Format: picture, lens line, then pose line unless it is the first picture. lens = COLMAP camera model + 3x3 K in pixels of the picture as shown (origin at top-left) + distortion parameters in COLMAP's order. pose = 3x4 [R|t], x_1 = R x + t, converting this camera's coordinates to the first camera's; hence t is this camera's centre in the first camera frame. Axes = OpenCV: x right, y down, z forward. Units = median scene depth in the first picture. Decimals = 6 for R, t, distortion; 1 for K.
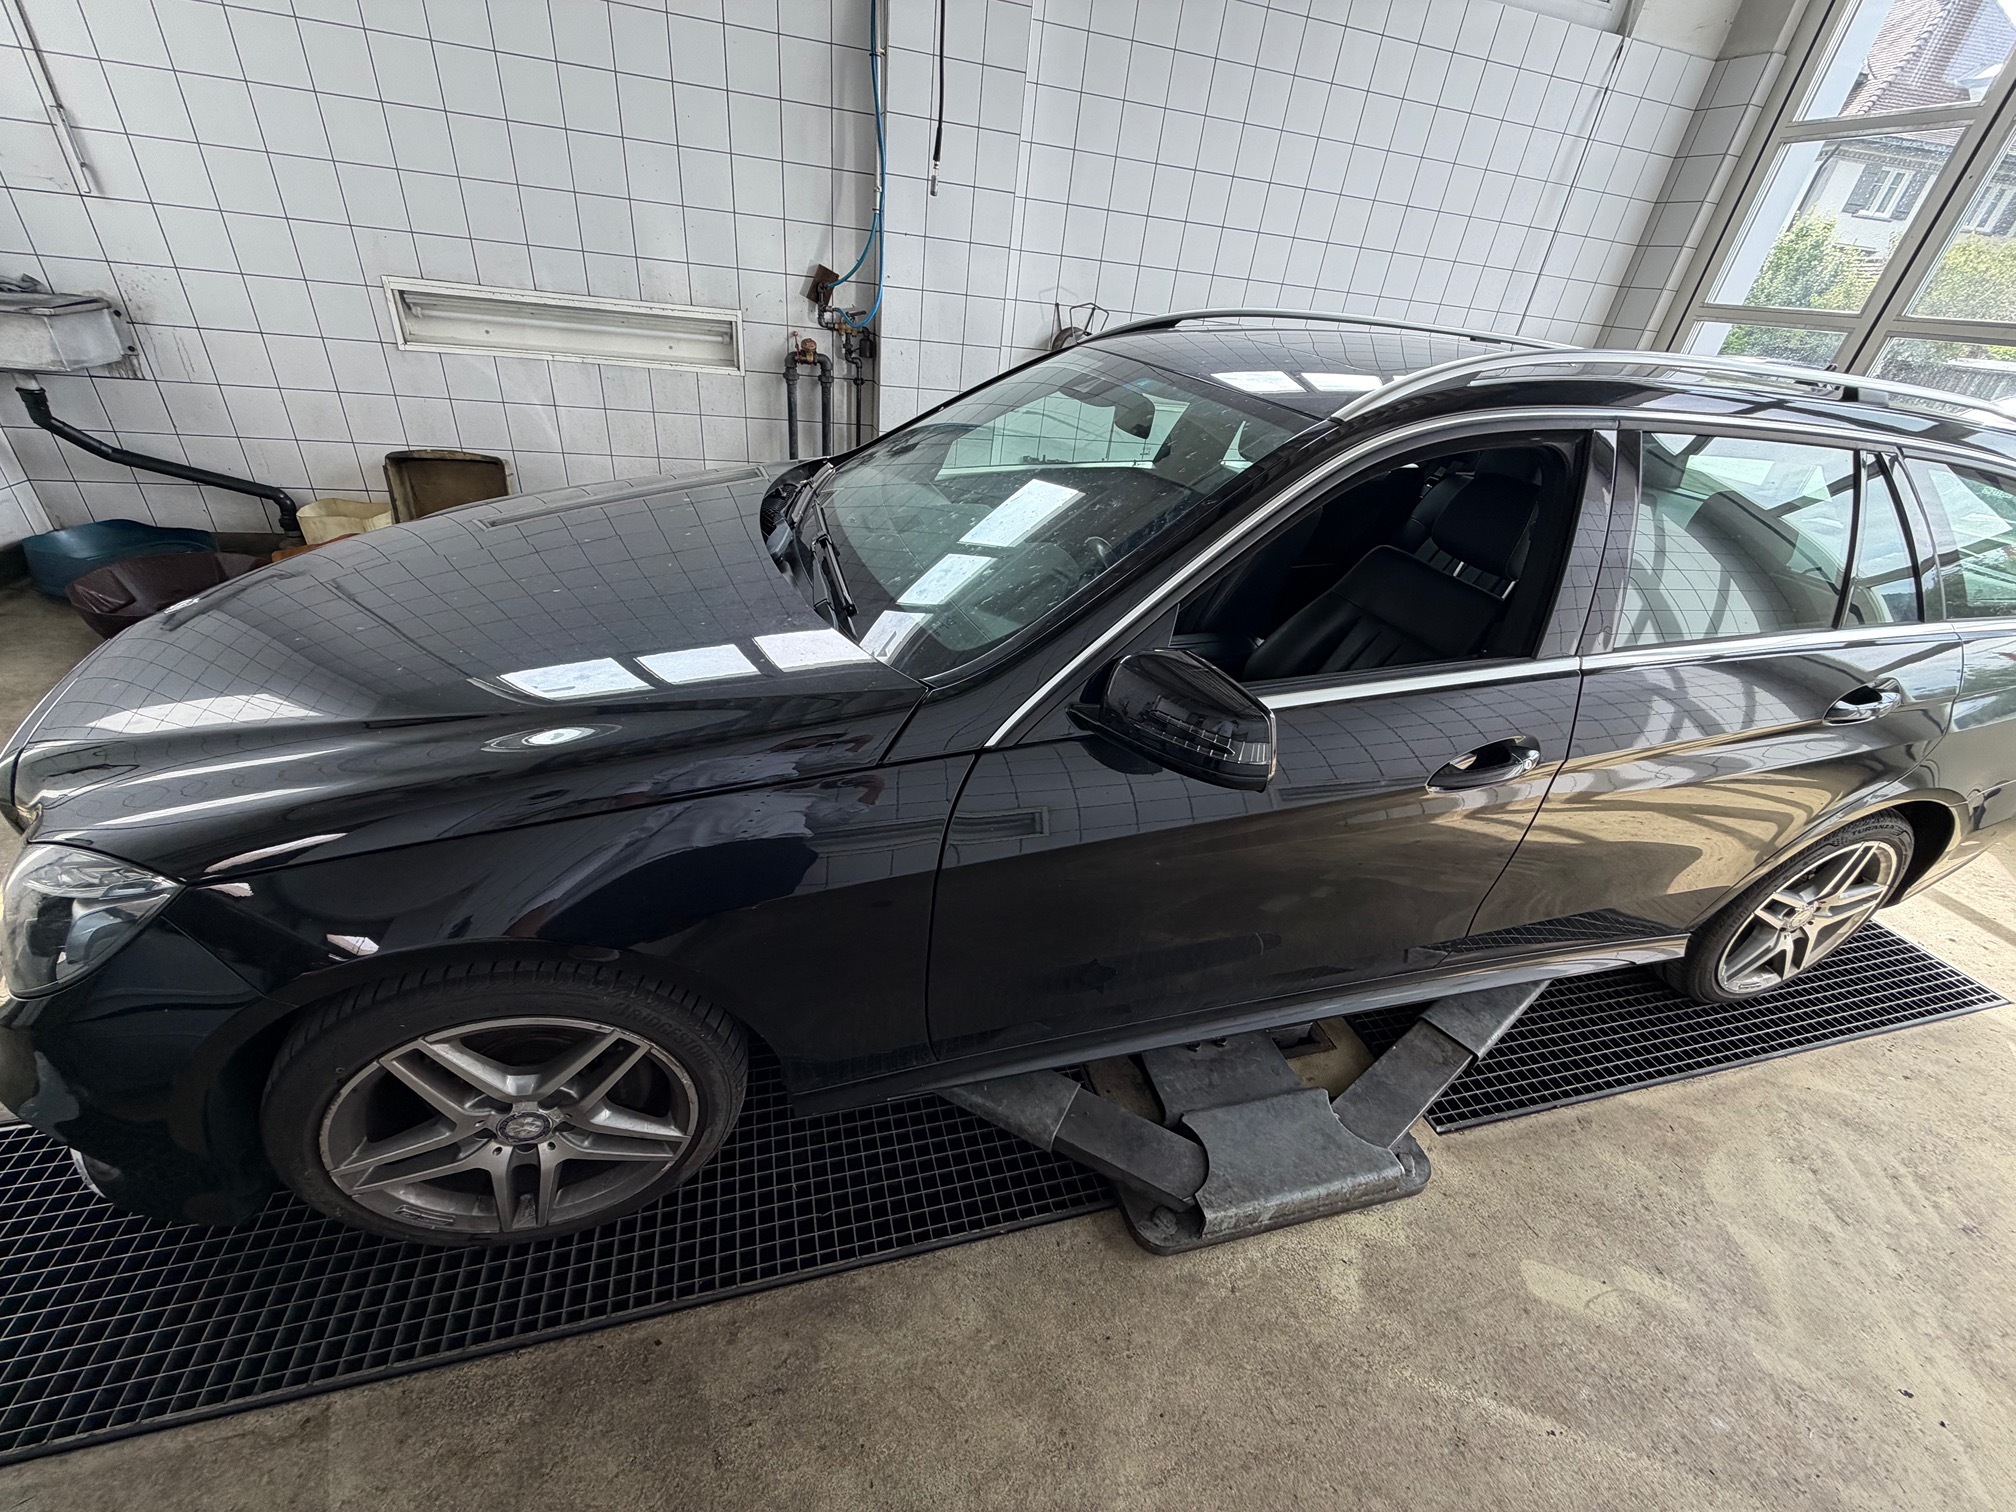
lens RADIAL K [[799.8, 0, 1008.0], [0, 799.8, 756.0], [0, 0, 1]] dist [0.000479, 0.000041]
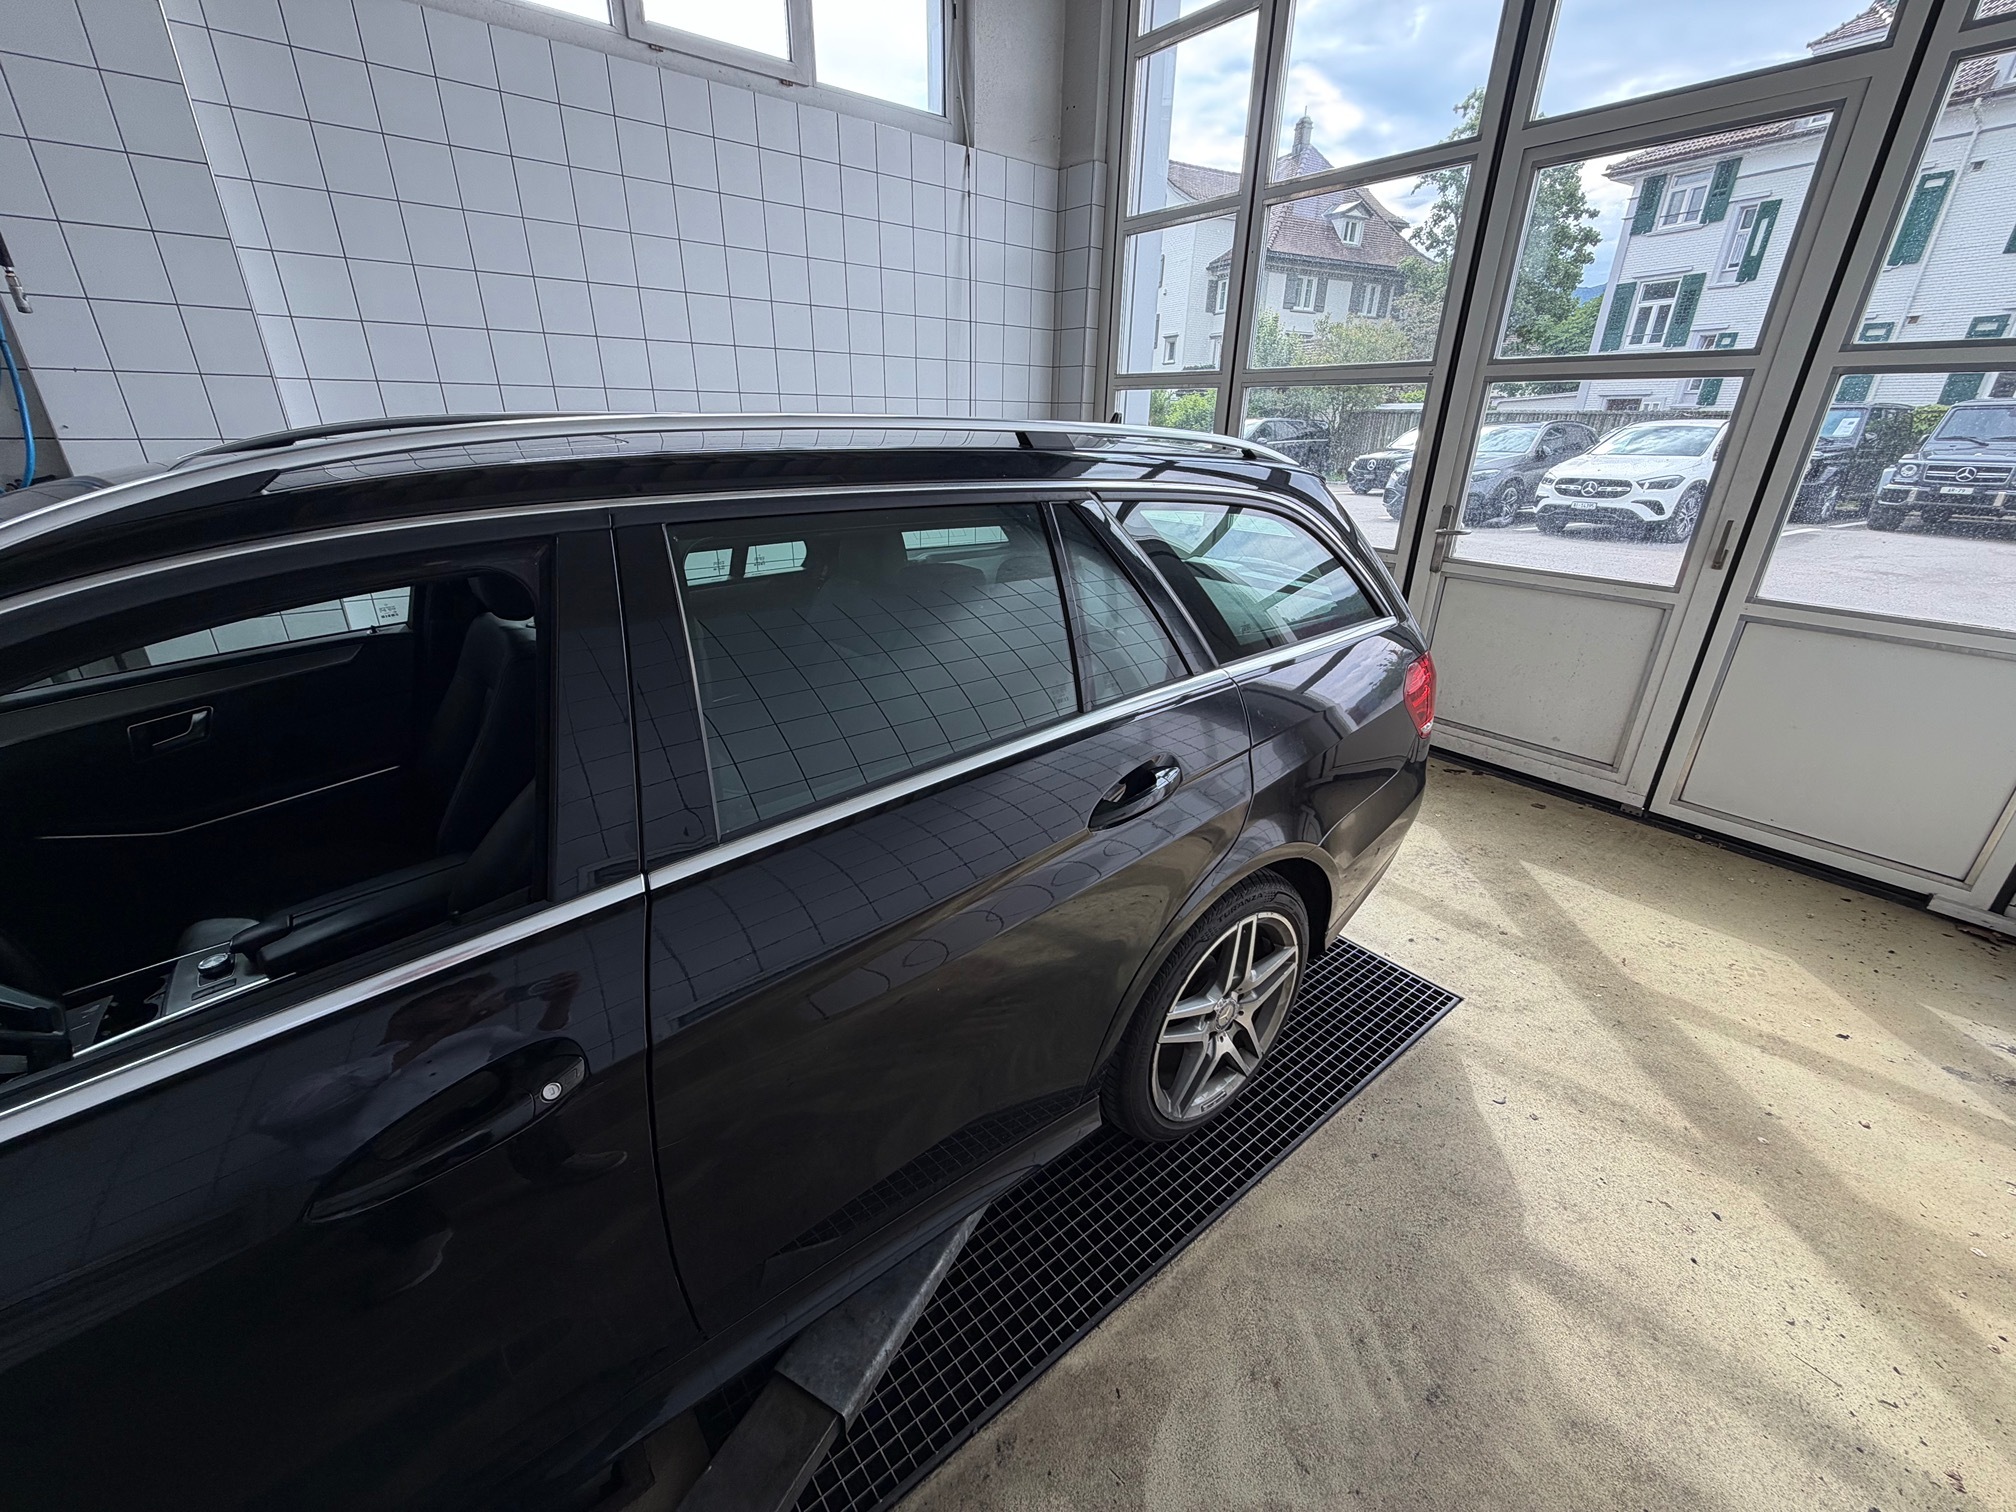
lens RADIAL K [[799.8, 0, 1008.0], [0, 799.8, 756.0], [0, 0, 1]] dist [0.000479, 0.000041]
pose [[0.917574, -0.233096, 0.322063, 0.382928], [0.270152, 0.959897, -0.074944, -0.042054], [-0.291678, 0.155772, 0.943747, 0.146781]]
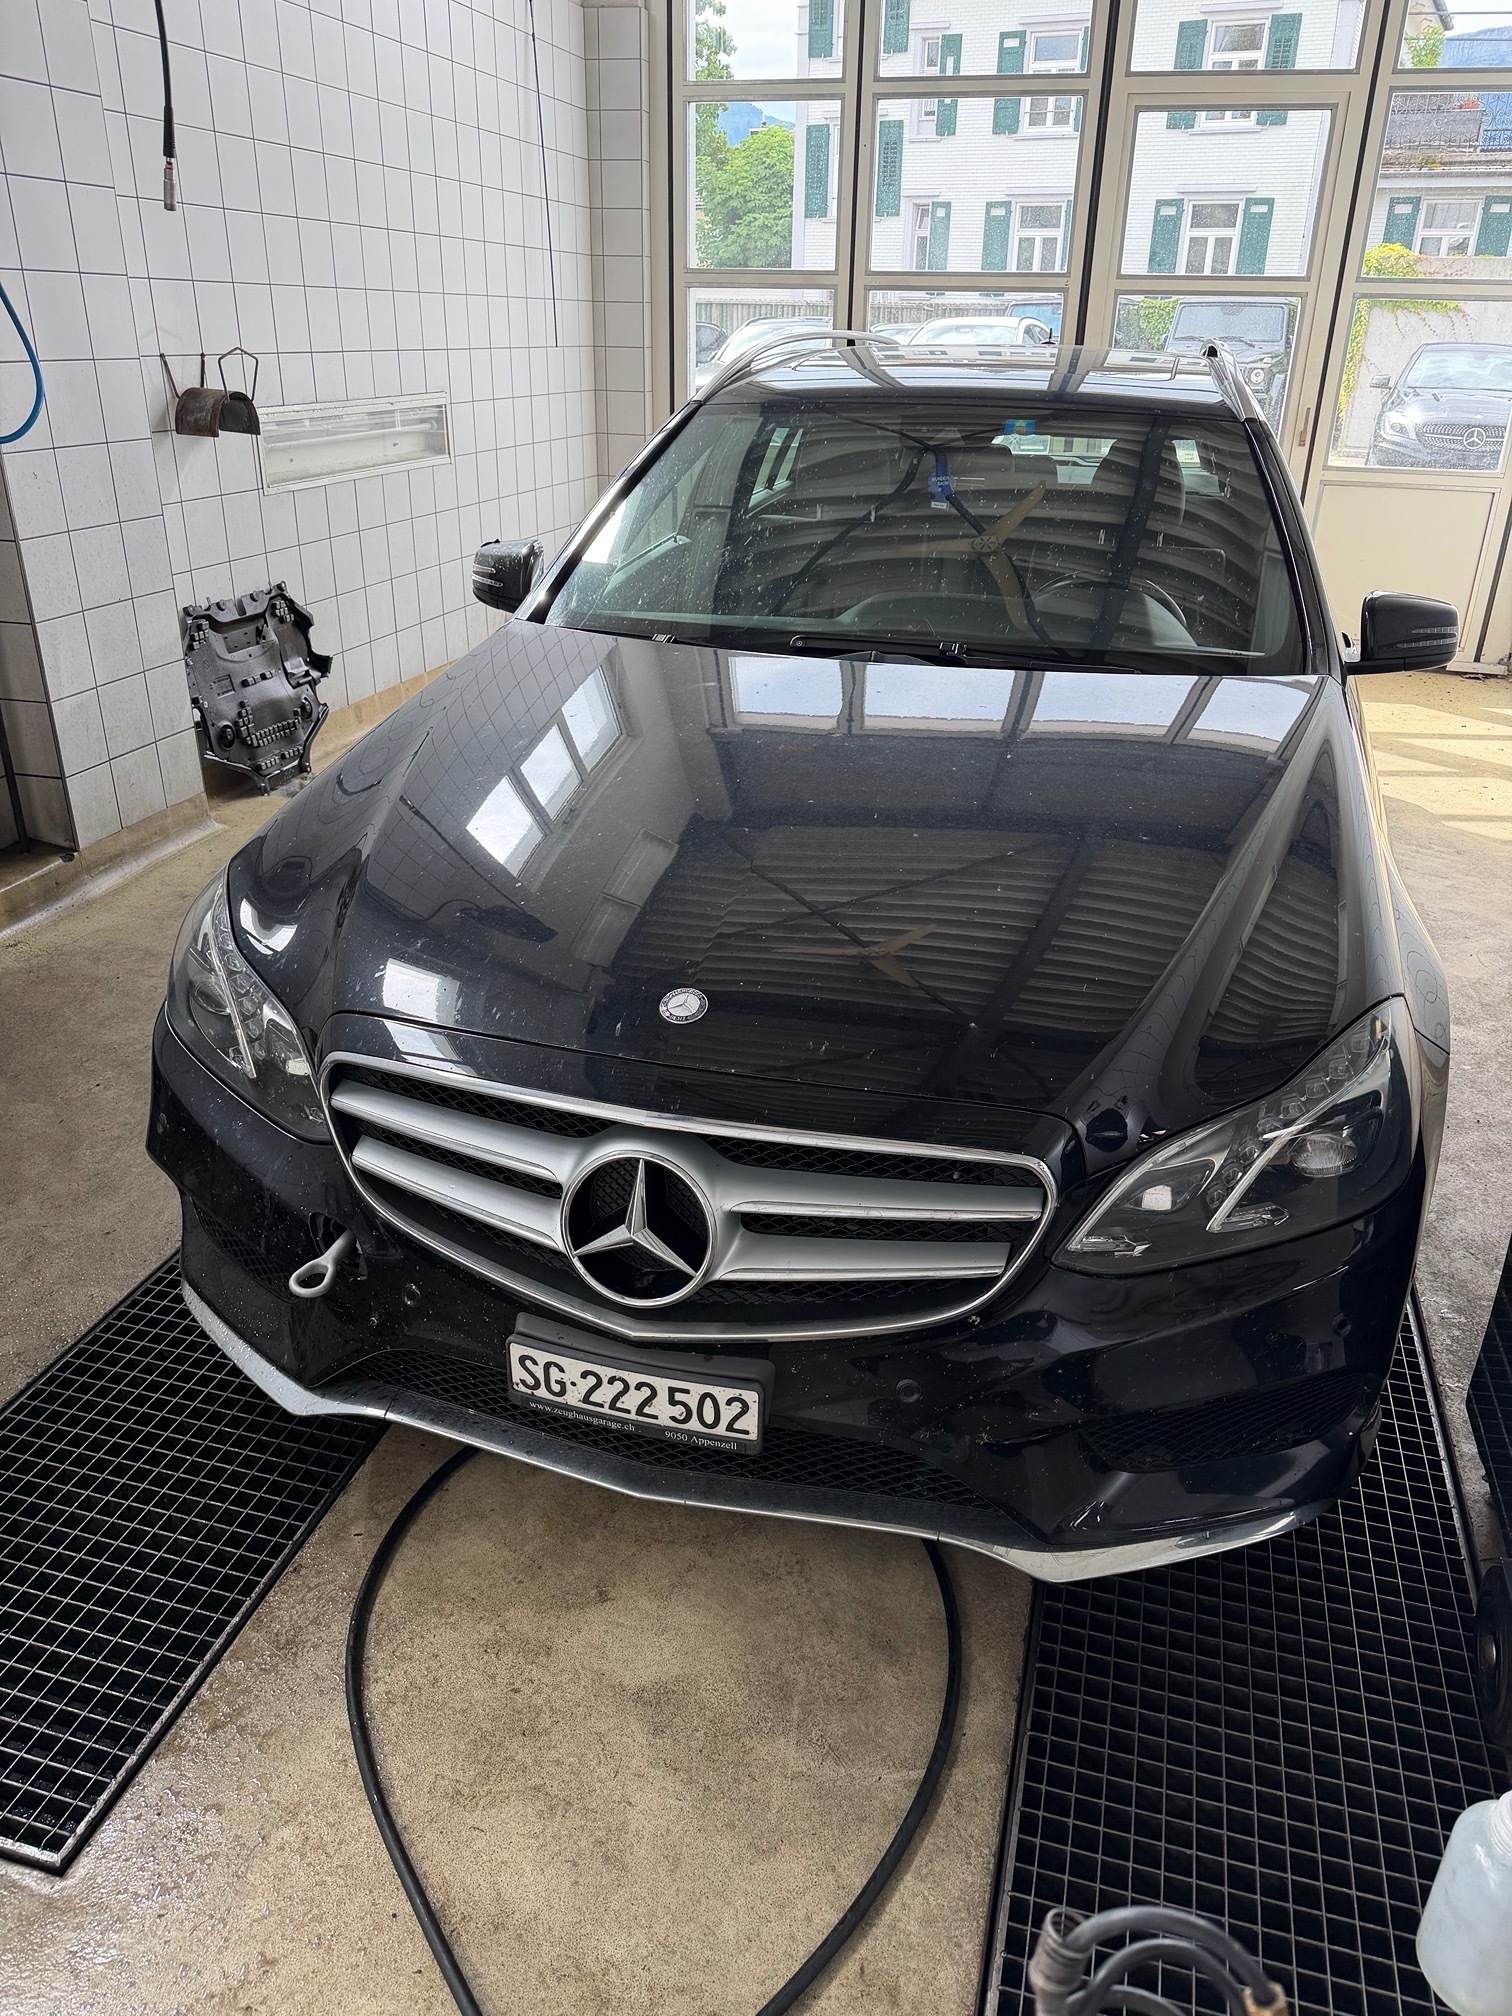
lens RADIAL K [[1426.8, 0, 756.0], [0, 1426.8, 1008.0], [0, 0, 1]] dist [-0.002208, -0.002972]
pose [[0.512312, -0.454362, 0.728760, -0.923248], [0.472021, 0.857887, 0.203043, -0.197996], [-0.717449, 0.239969, 0.653975, 0.128820]]
